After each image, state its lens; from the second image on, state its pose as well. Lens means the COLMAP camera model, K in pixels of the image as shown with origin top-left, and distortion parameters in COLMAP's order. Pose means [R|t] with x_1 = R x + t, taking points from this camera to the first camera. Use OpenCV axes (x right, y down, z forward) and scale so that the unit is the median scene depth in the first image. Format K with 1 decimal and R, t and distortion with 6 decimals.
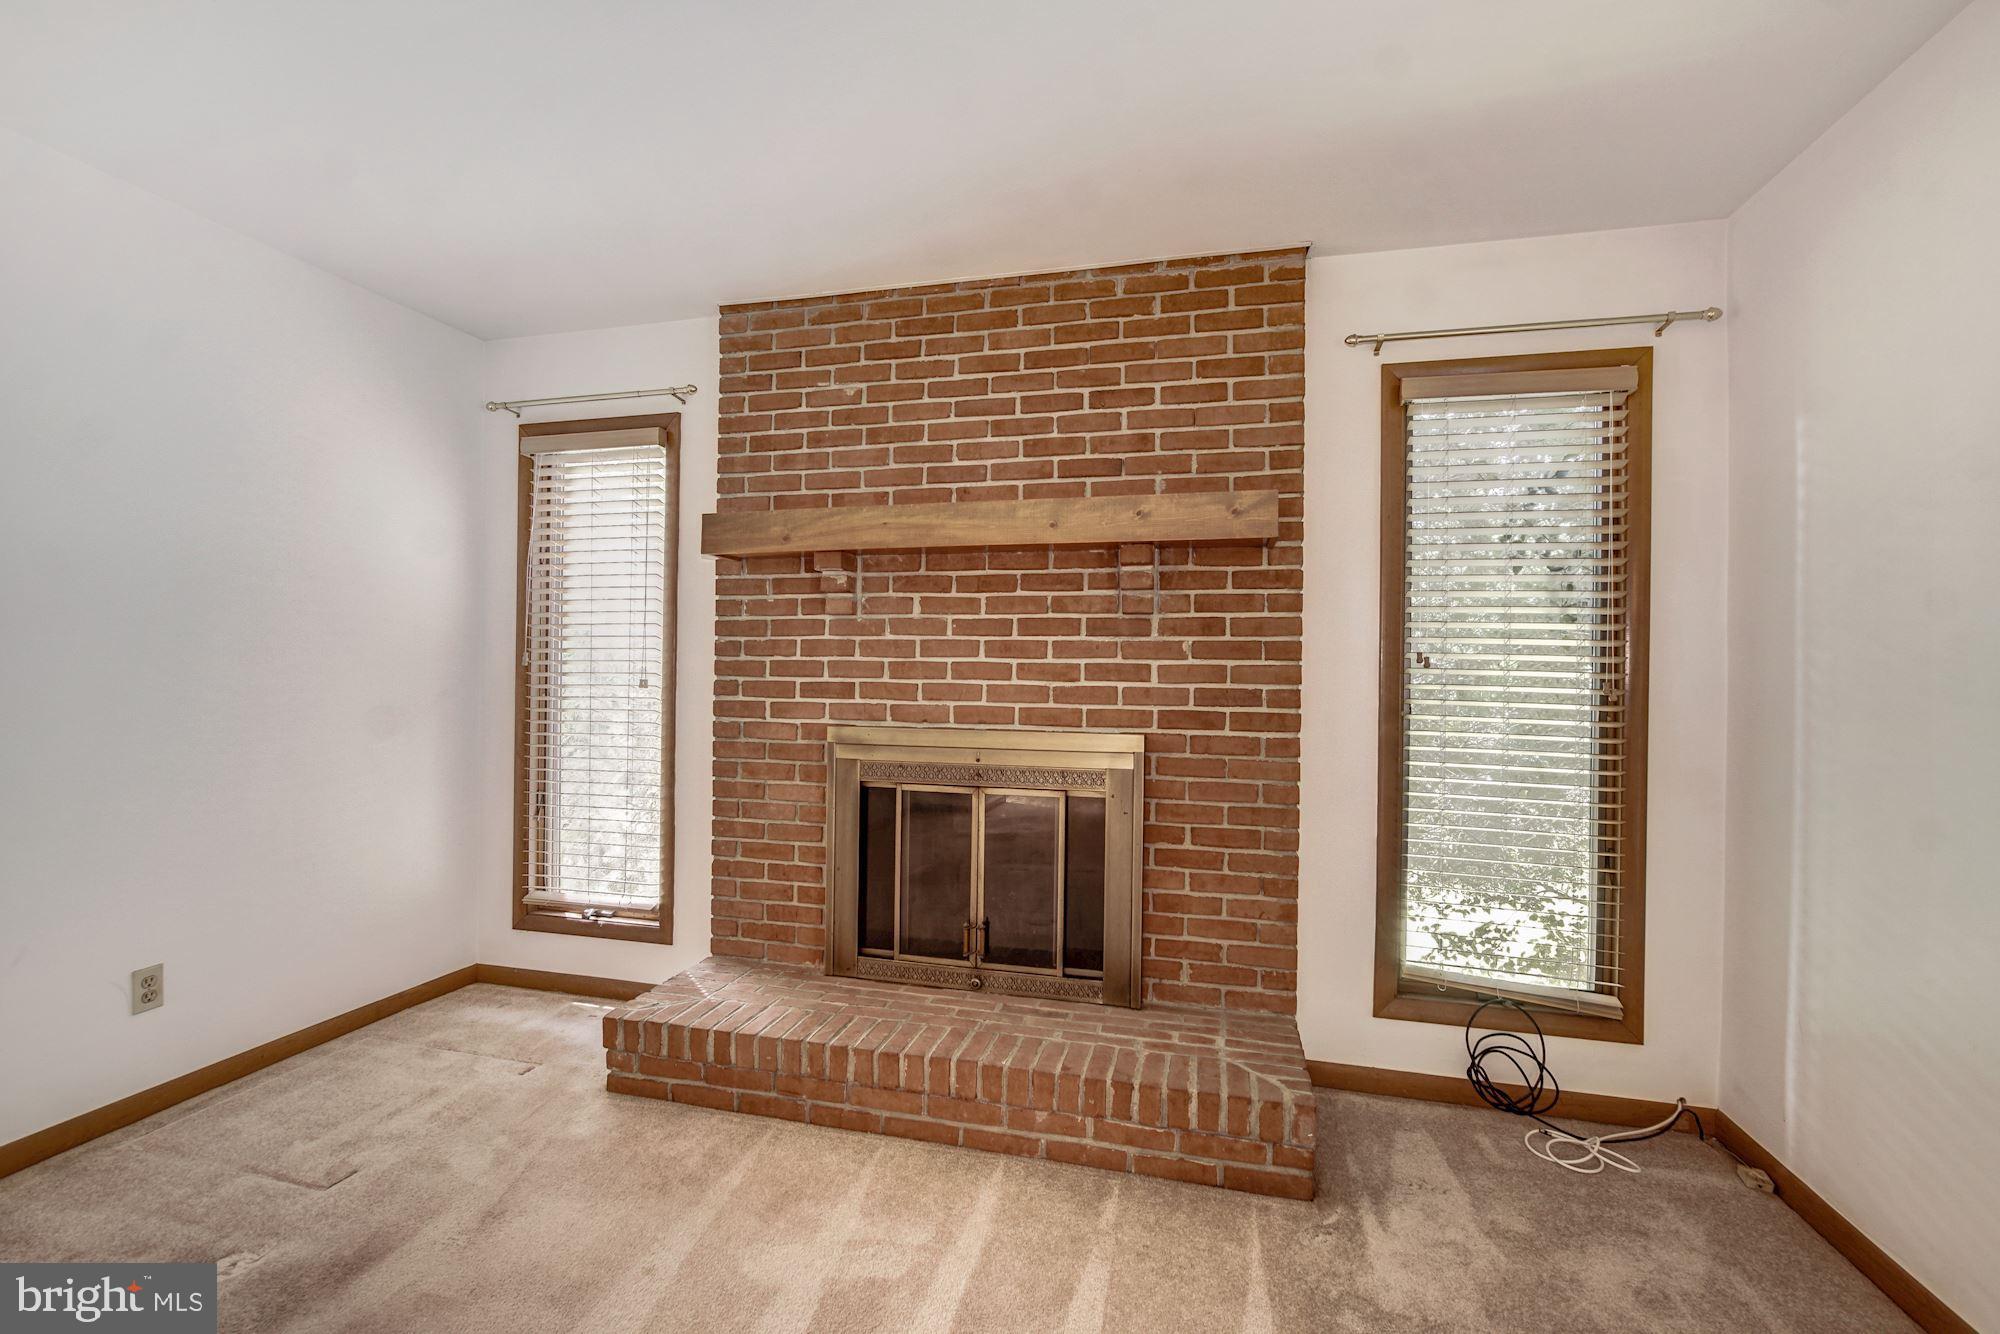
lens RADIAL K [[872.4, 0, 992.7], [0, 872.4, 670.6], [0, 0, 1]] dist [-0.023672, 0.008033]
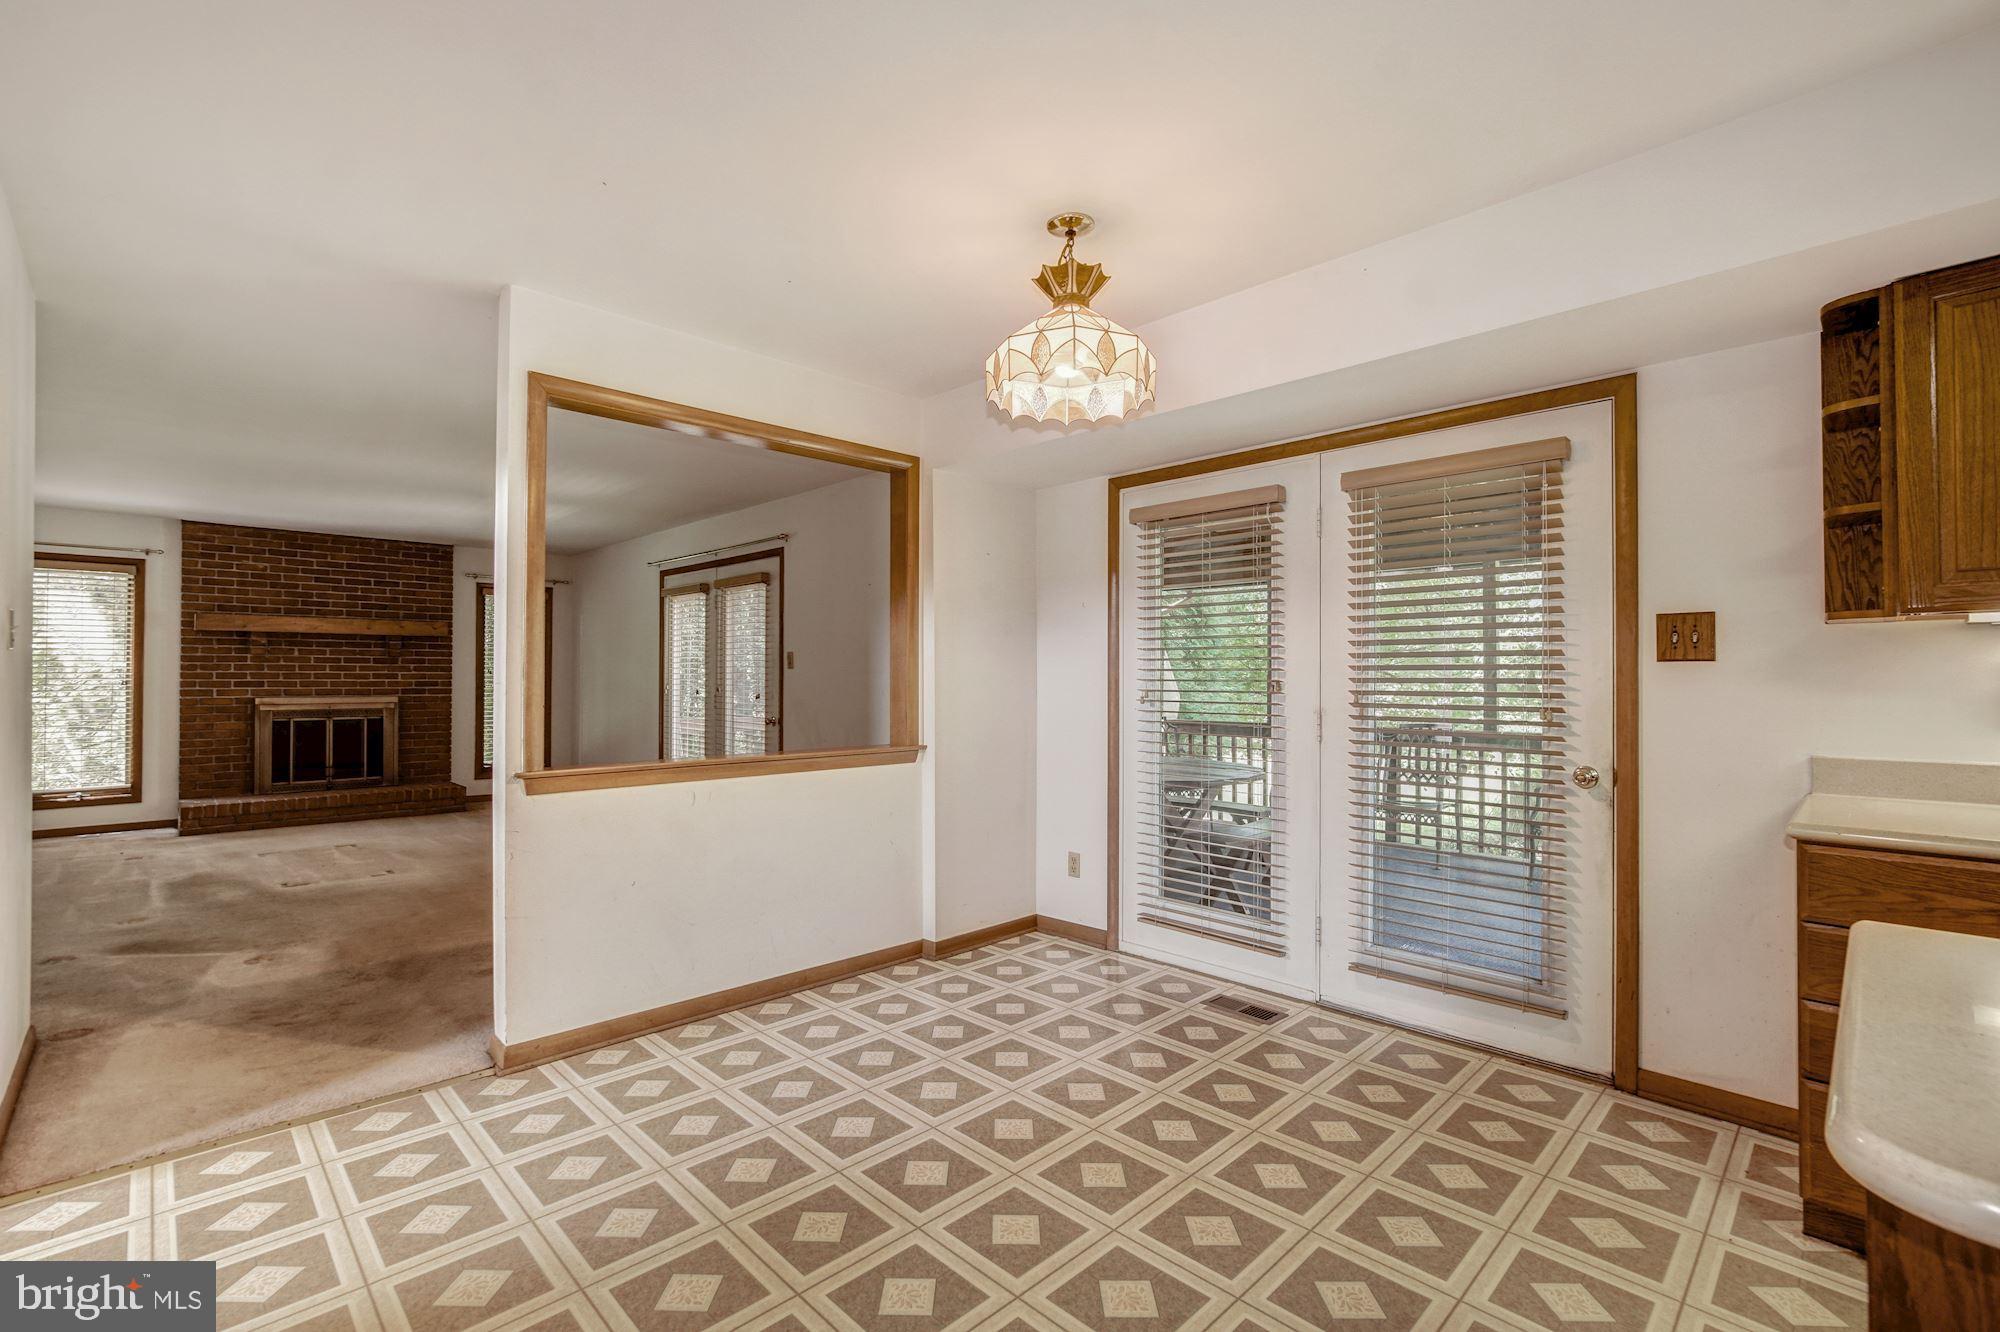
lens RADIAL K [[872.4, 0, 992.7], [0, 872.4, 669.6], [0, 0, 1]] dist [-0.023672, 0.008033]
pose [[0.513669, -0.001450, 0.857987, -1.304667], [0.002502, 0.999997, 0.000193, -0.015601], [-0.857985, 0.002047, 0.513671, -2.262817]]
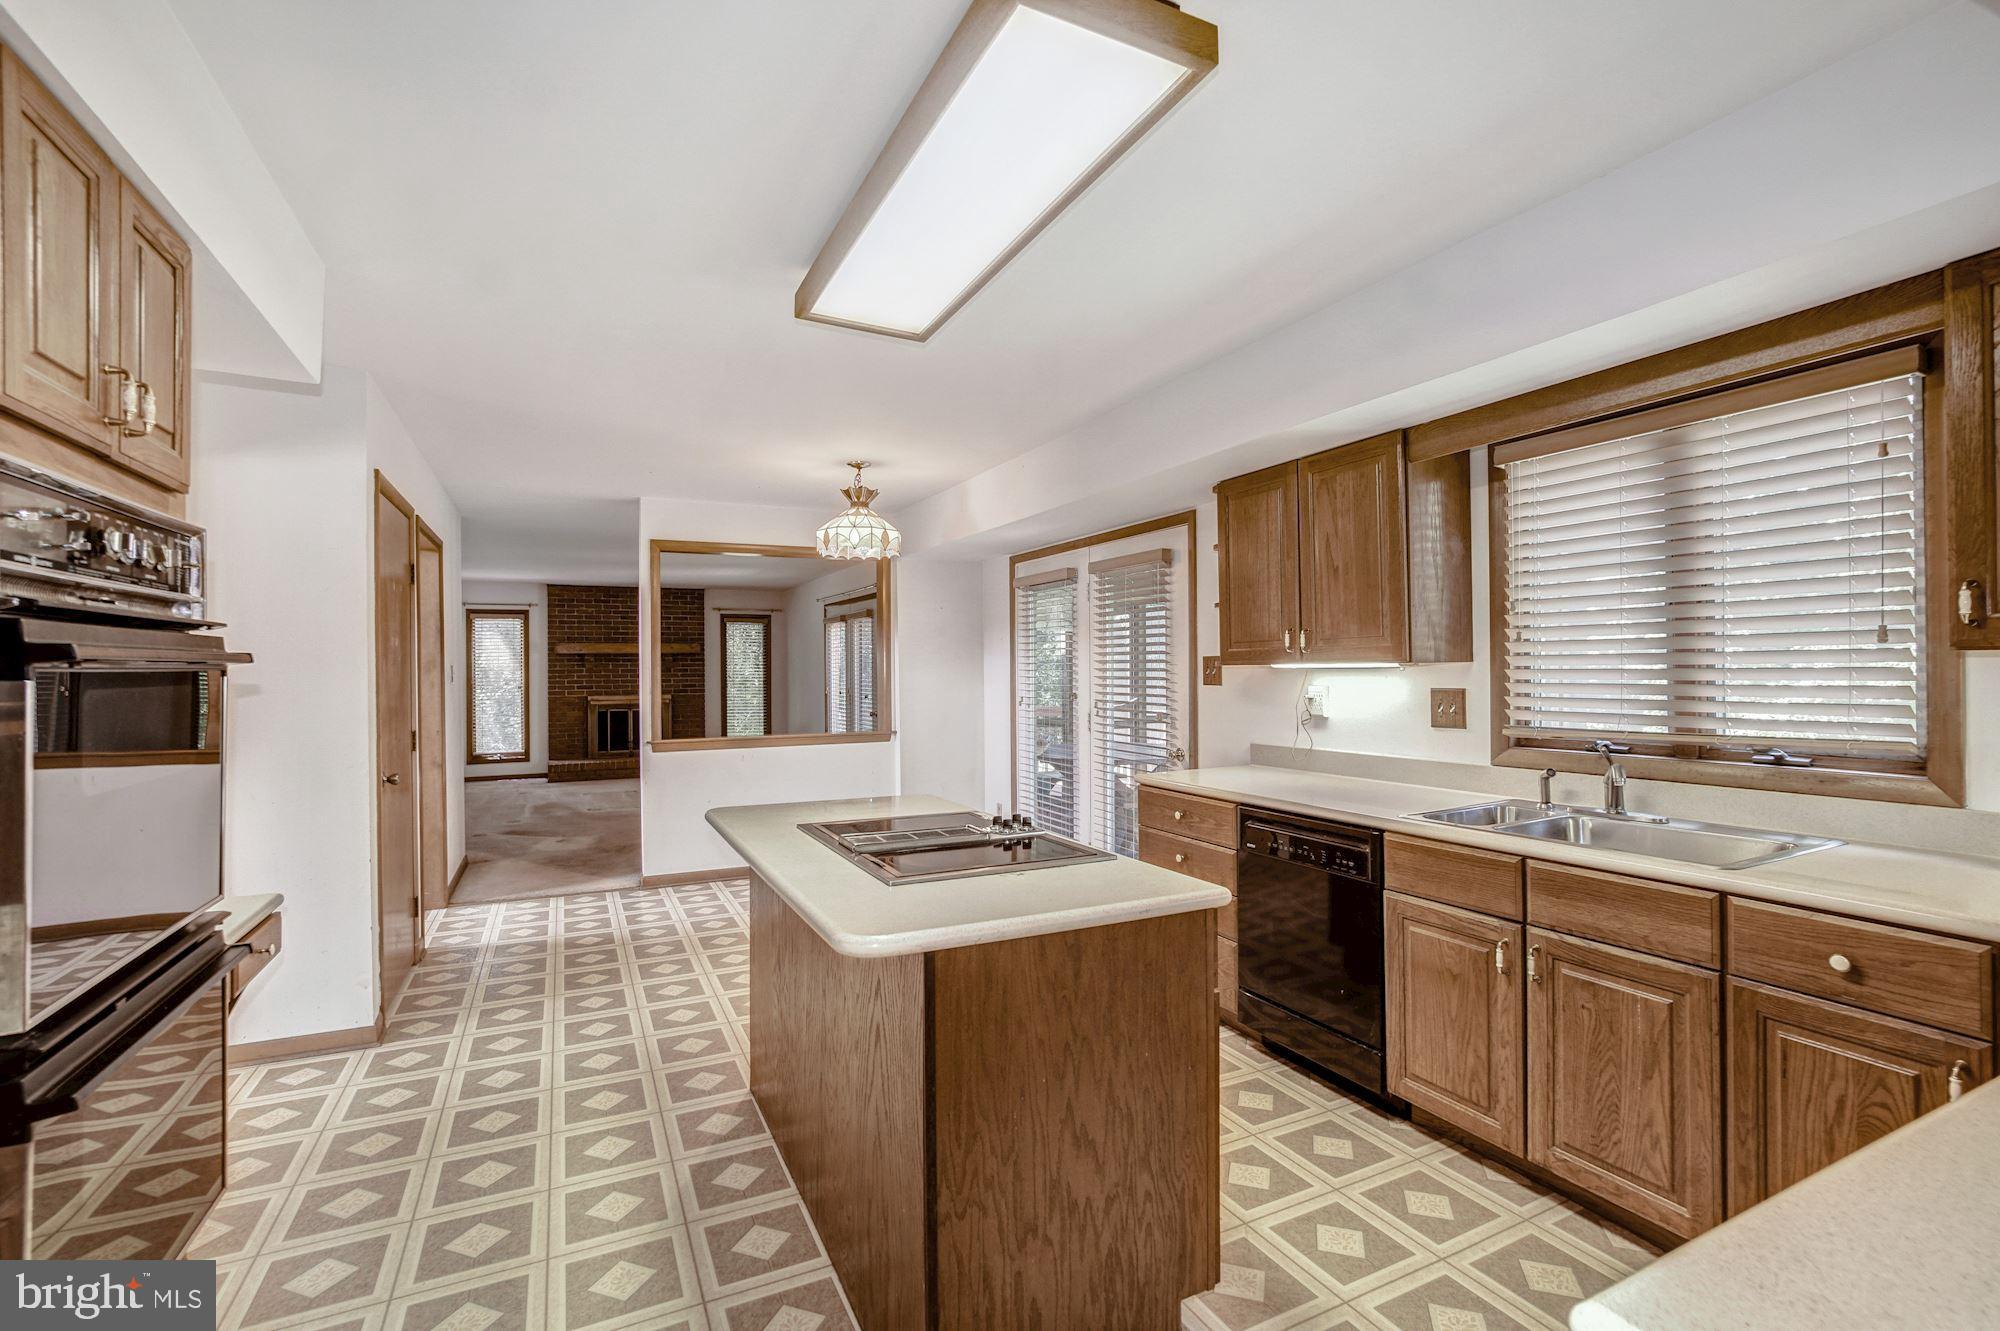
lens RADIAL K [[872.4, 0, 992.7], [0, 872.4, 669.1], [0, 0, 1]] dist [-0.023672, 0.008033]
pose [[0.756102, -0.017911, 0.654209, -1.438551], [0.015631, 0.999834, 0.009308, -0.070450], [-0.654267, 0.003189, 0.756257, -3.325021]]
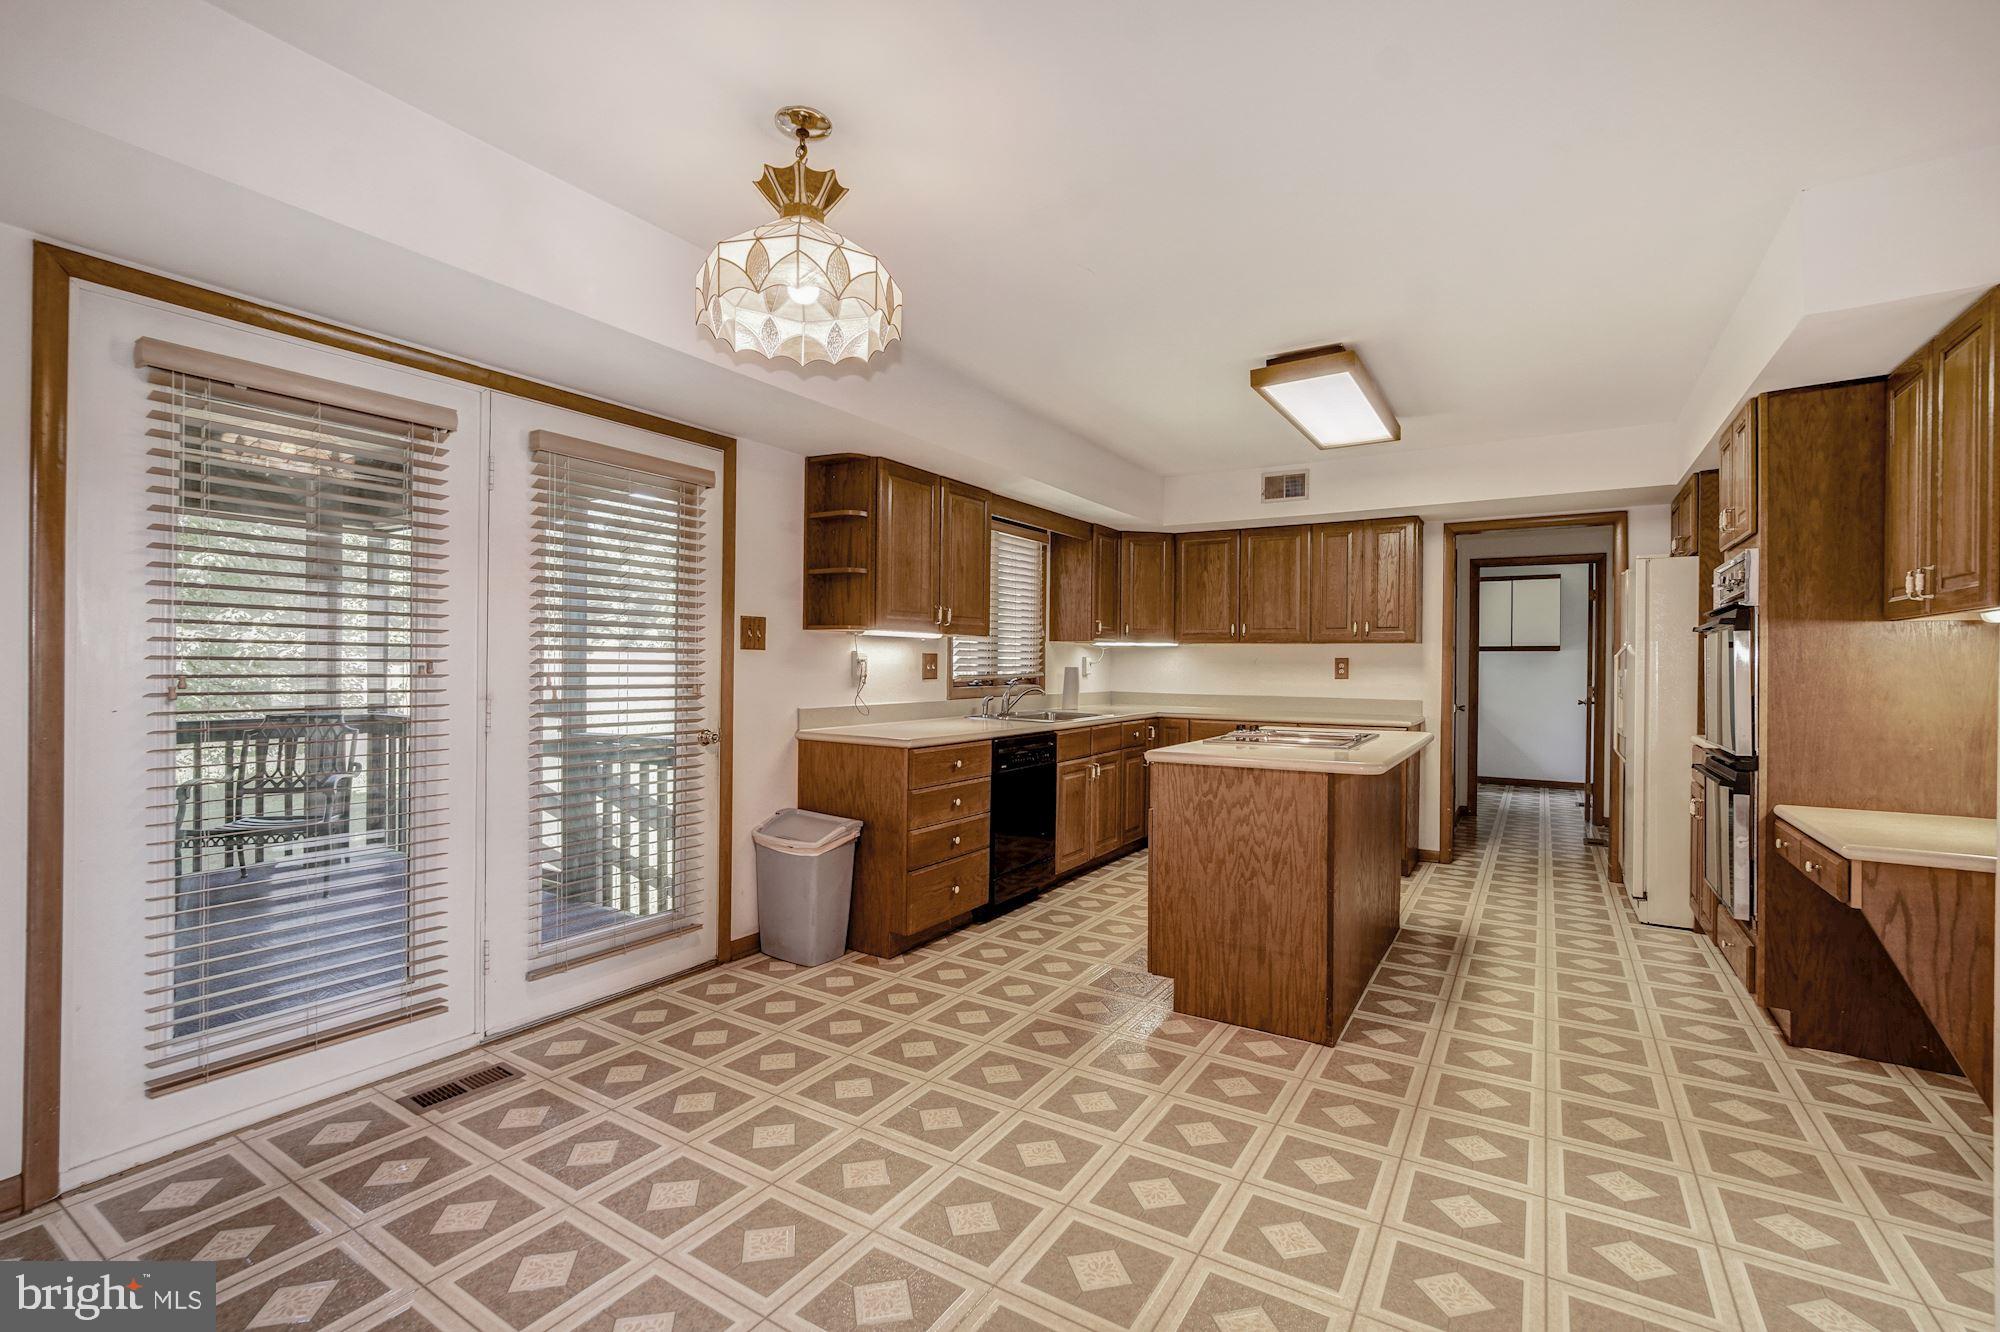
lens RADIAL K [[872.4, 0, 992.7], [0, 872.4, 669.6], [0, 0, 1]] dist [-0.023672, 0.008033]
pose [[-0.952013, -0.019767, 0.305417, -0.910264], [-0.019254, 0.999804, 0.004691, -0.004875], [-0.305450, -0.001415, -0.952207, -1.253751]]
